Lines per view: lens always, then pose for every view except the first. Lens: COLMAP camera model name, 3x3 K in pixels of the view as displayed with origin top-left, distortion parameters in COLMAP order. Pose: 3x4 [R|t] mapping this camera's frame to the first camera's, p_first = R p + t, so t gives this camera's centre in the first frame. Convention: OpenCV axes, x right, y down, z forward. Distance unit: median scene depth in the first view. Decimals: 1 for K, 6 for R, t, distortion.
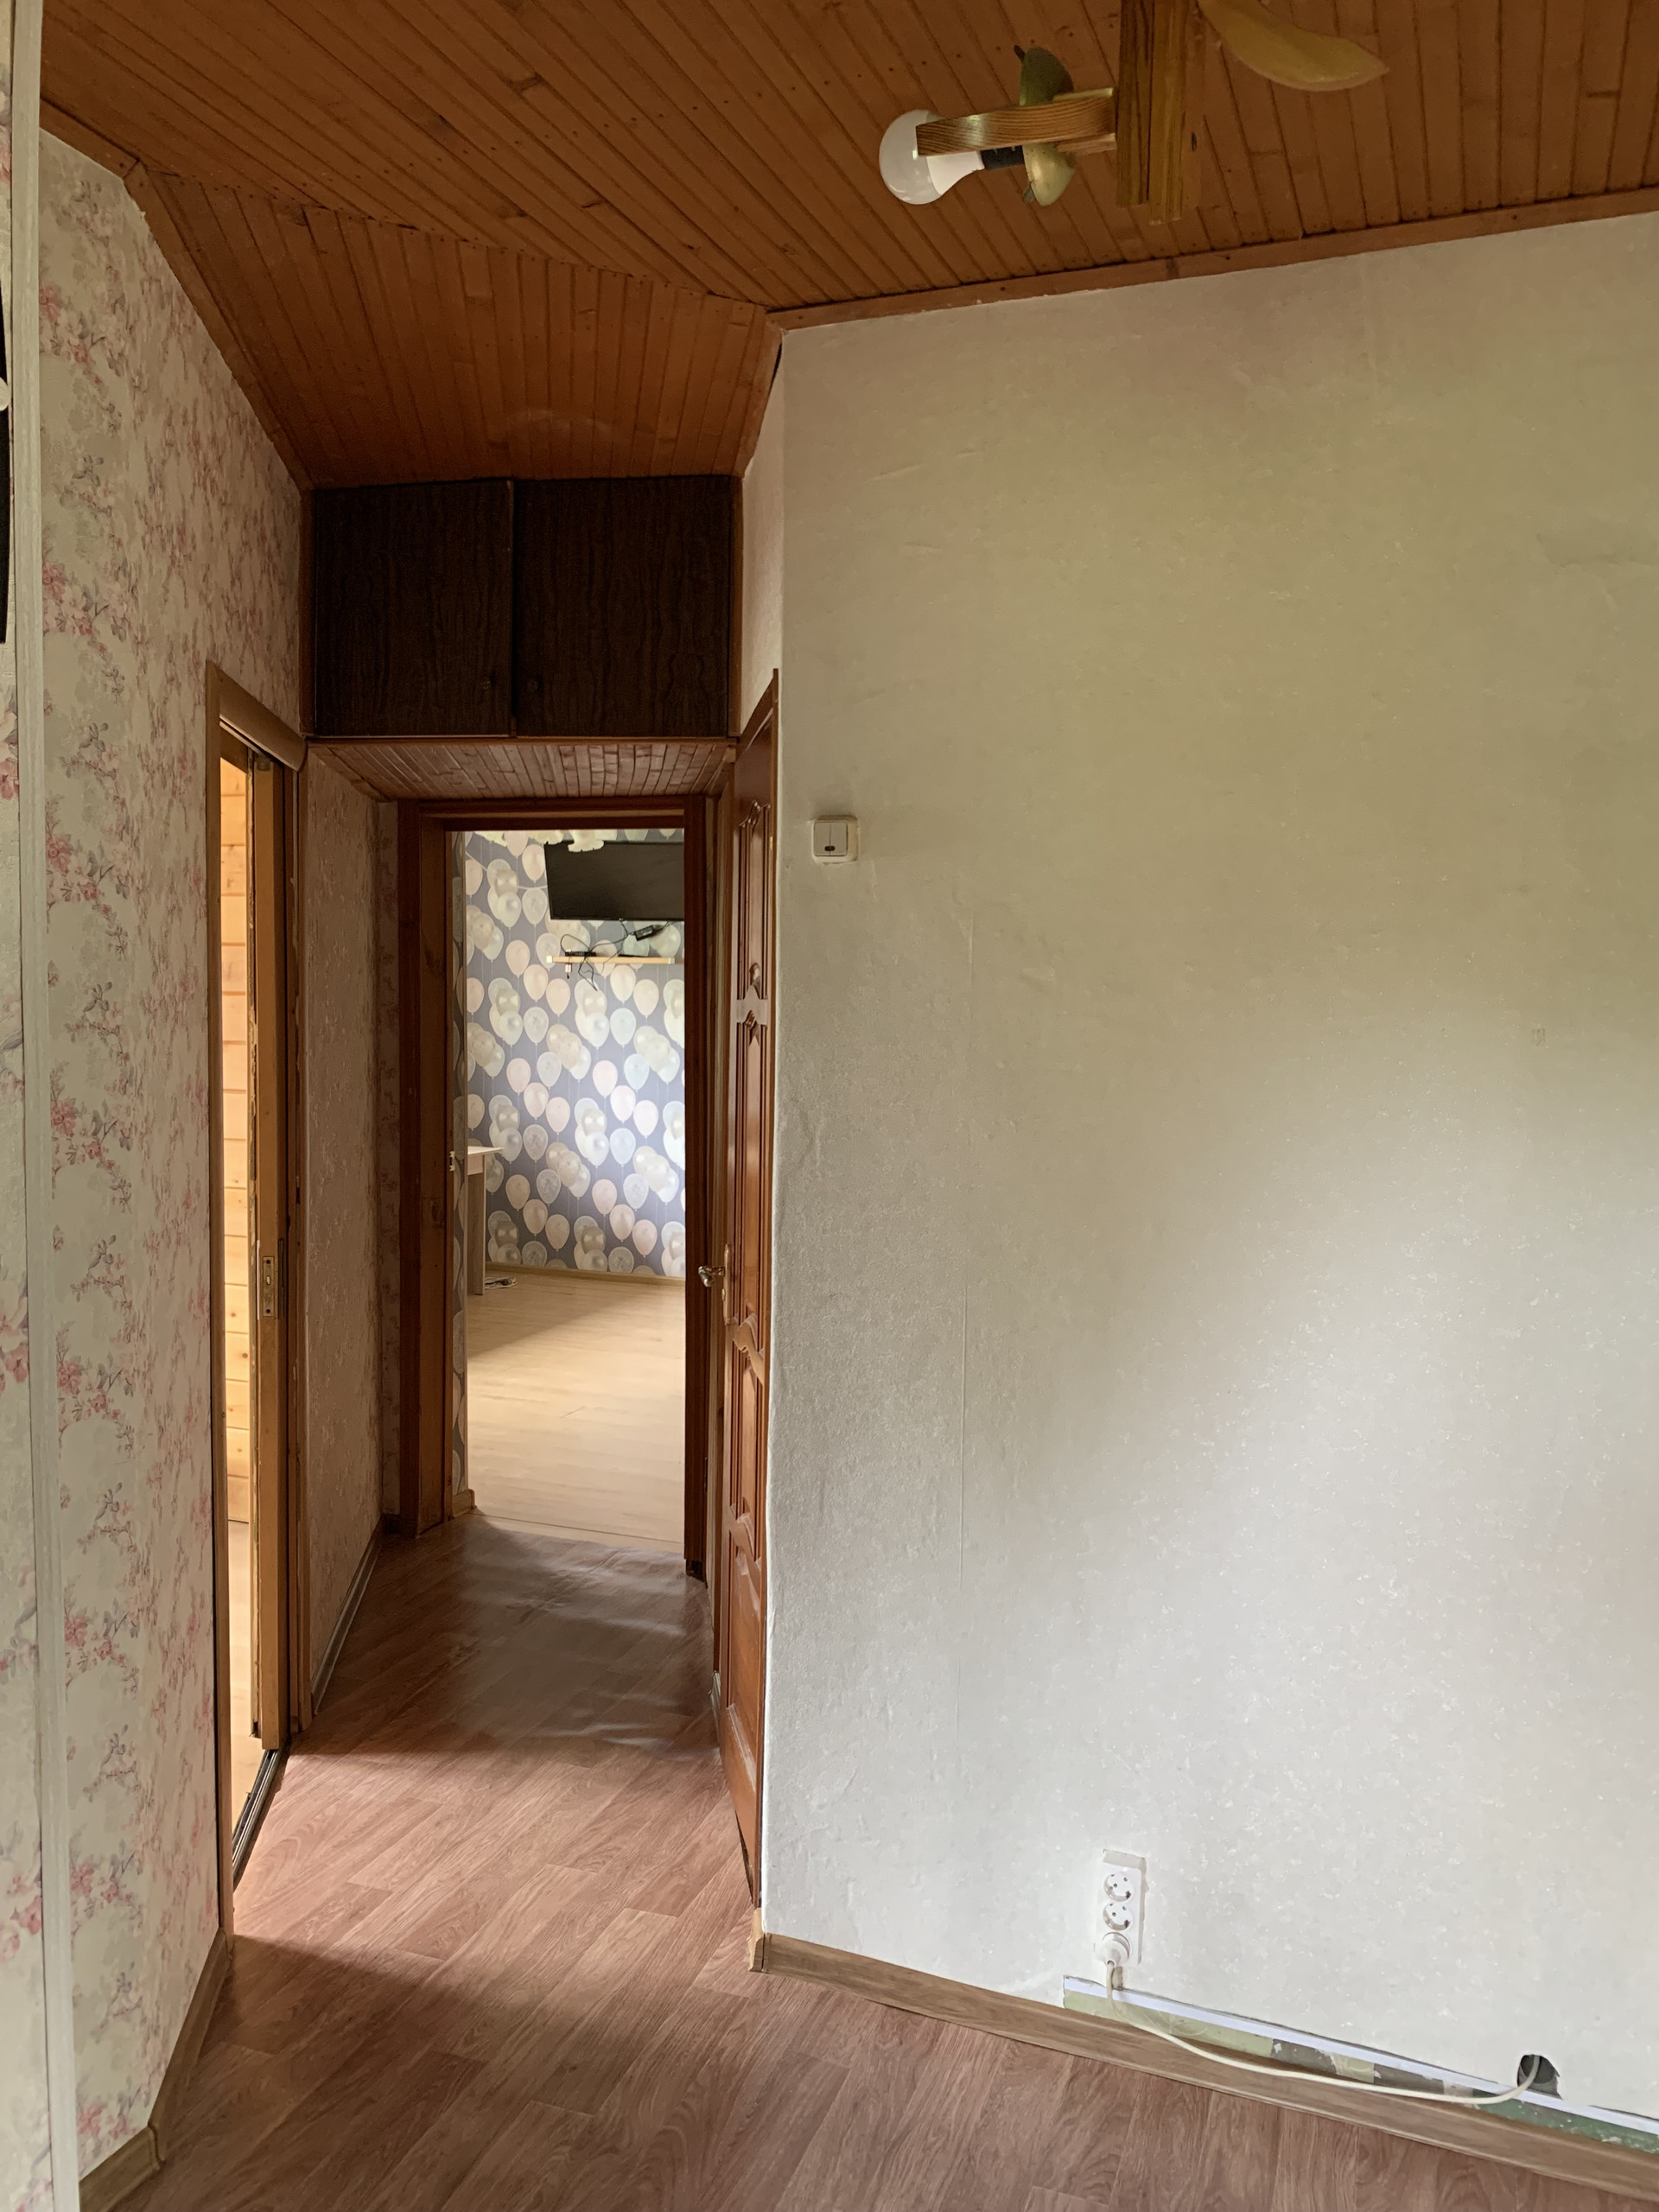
lens RADIAL K [[1674.2, 0, 832.9], [0, 1674.2, 1119.0], [0, 0, 1]] dist [0.041450, -0.030723]
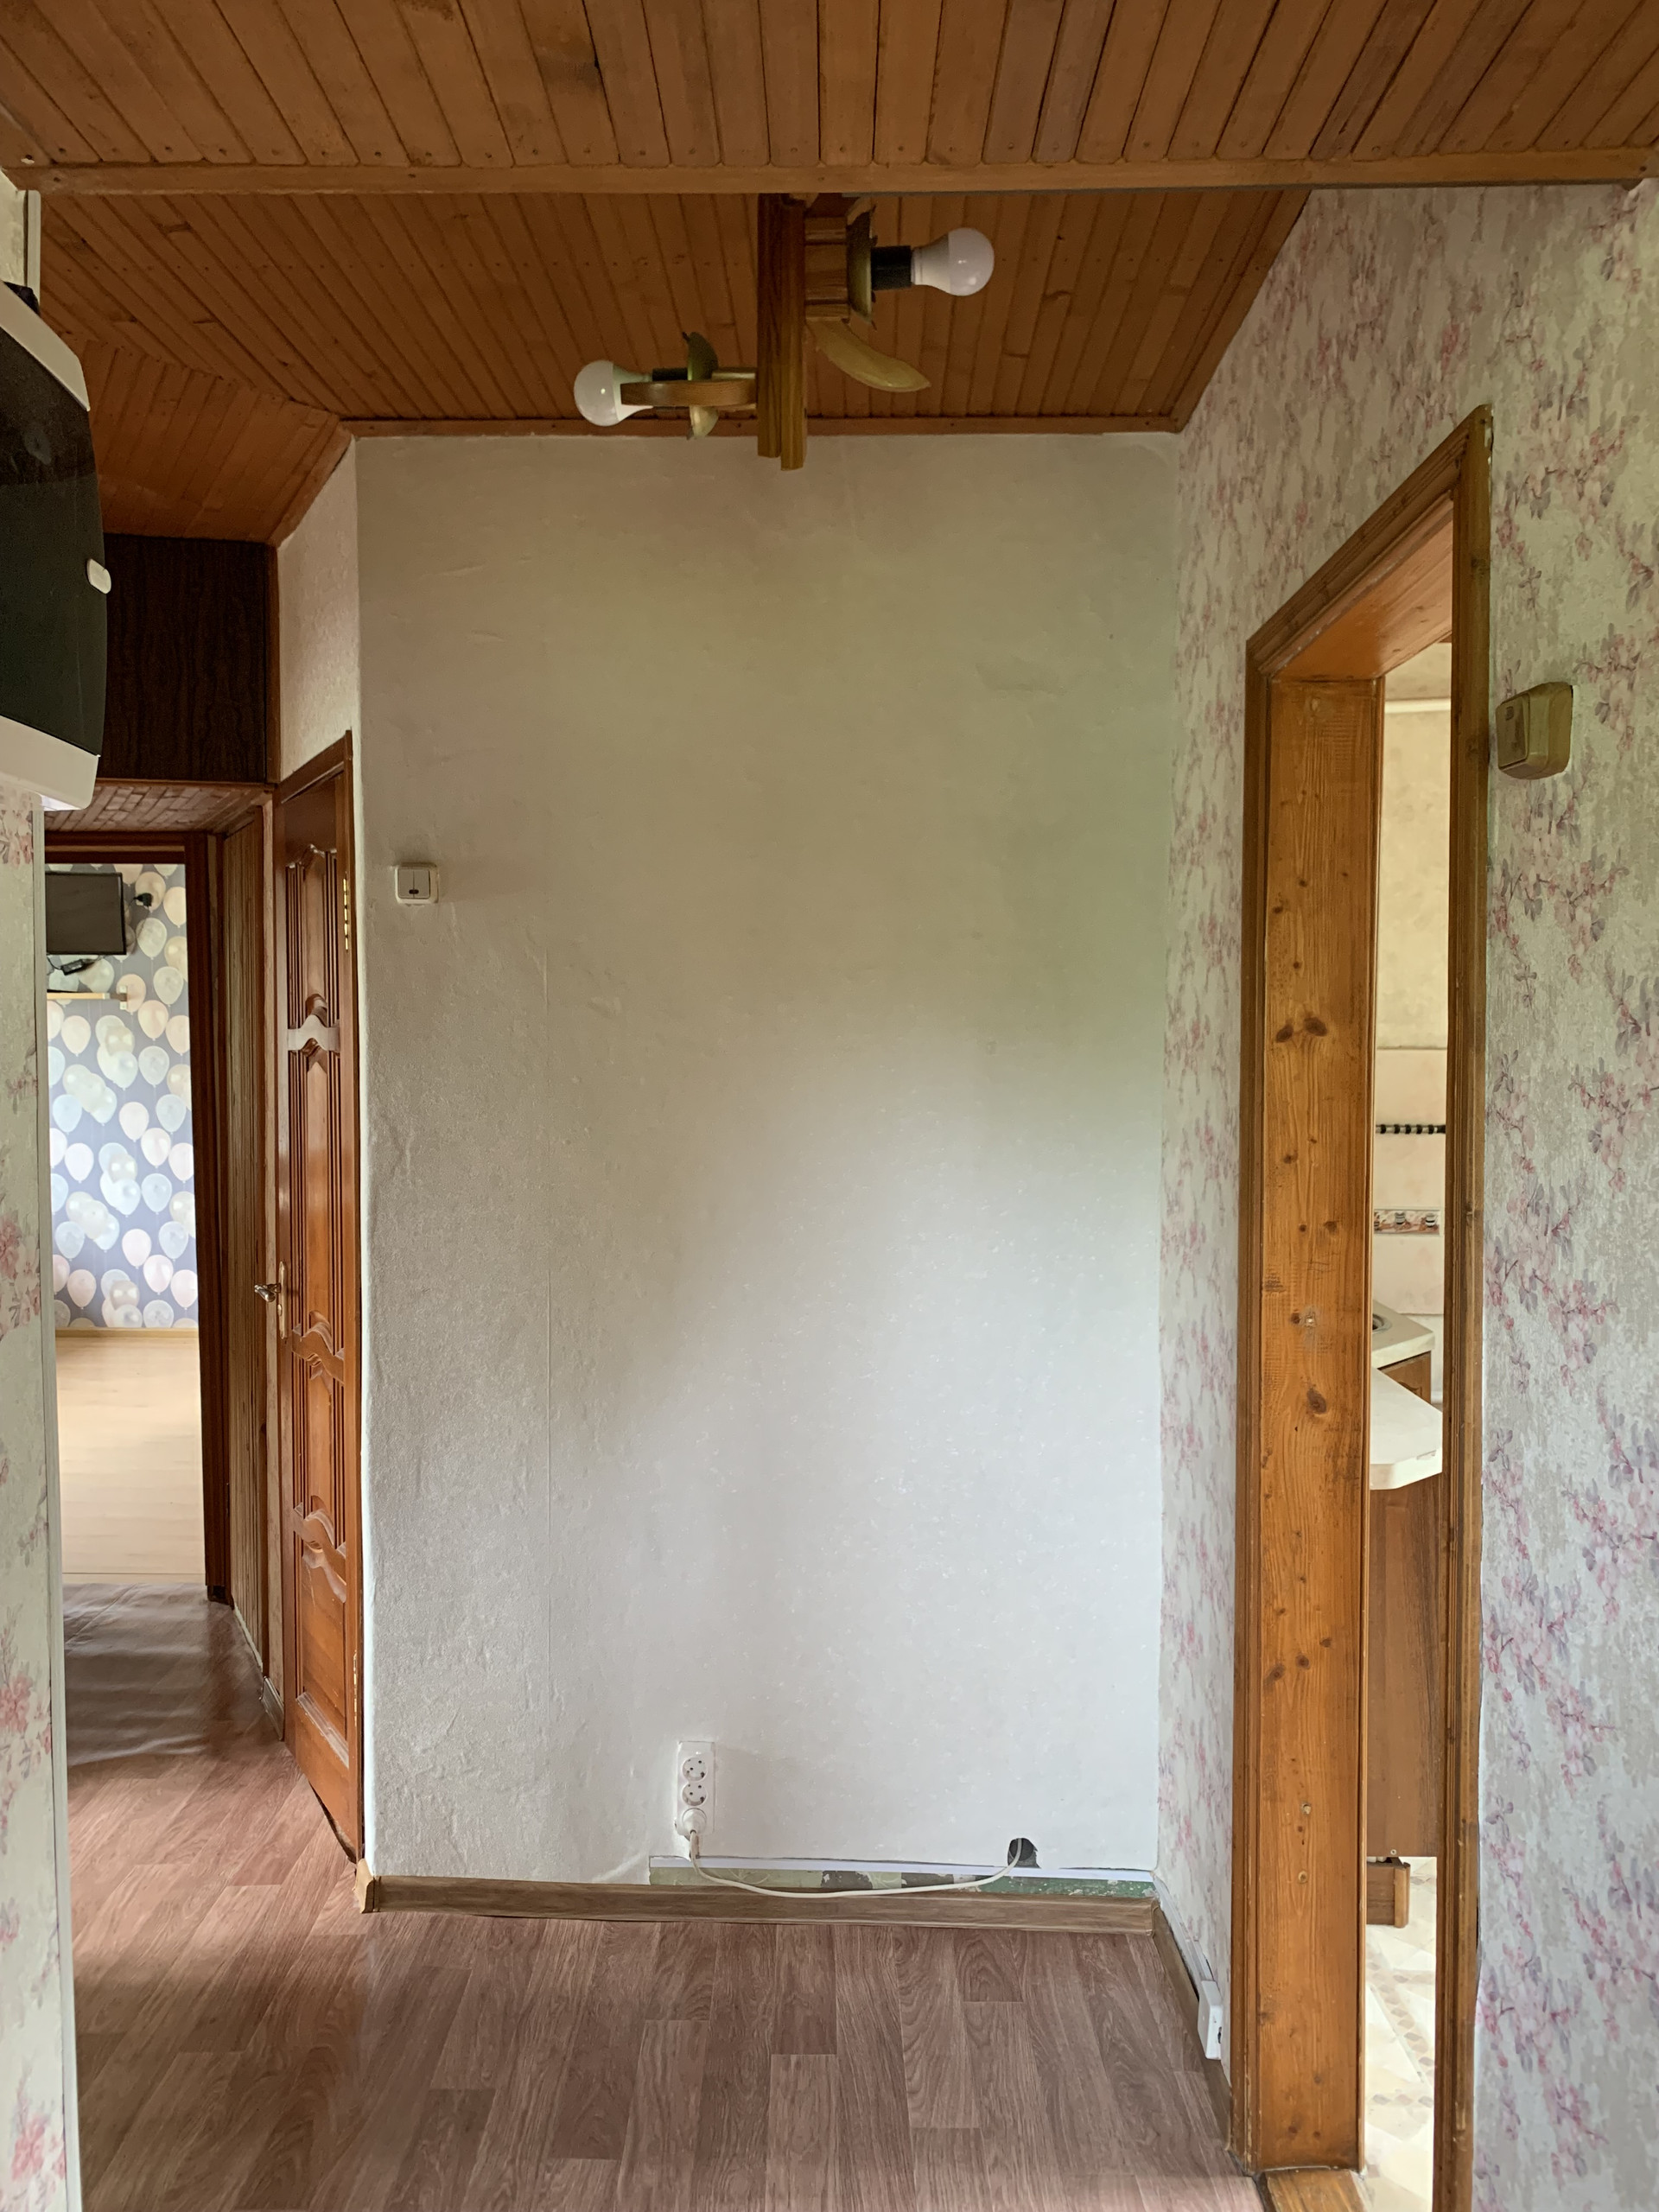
lens RADIAL K [[1659.8, 0, 821.2], [0, 1659.8, 1107.3], [0, 0, 1]] dist [-0.006956, 0.061601]
pose [[0.942543, -0.028817, 0.332839, -0.116088], [0.037602, 0.999093, -0.019983, 0.015488], [-0.331962, 0.031350, 0.942772, -0.137802]]
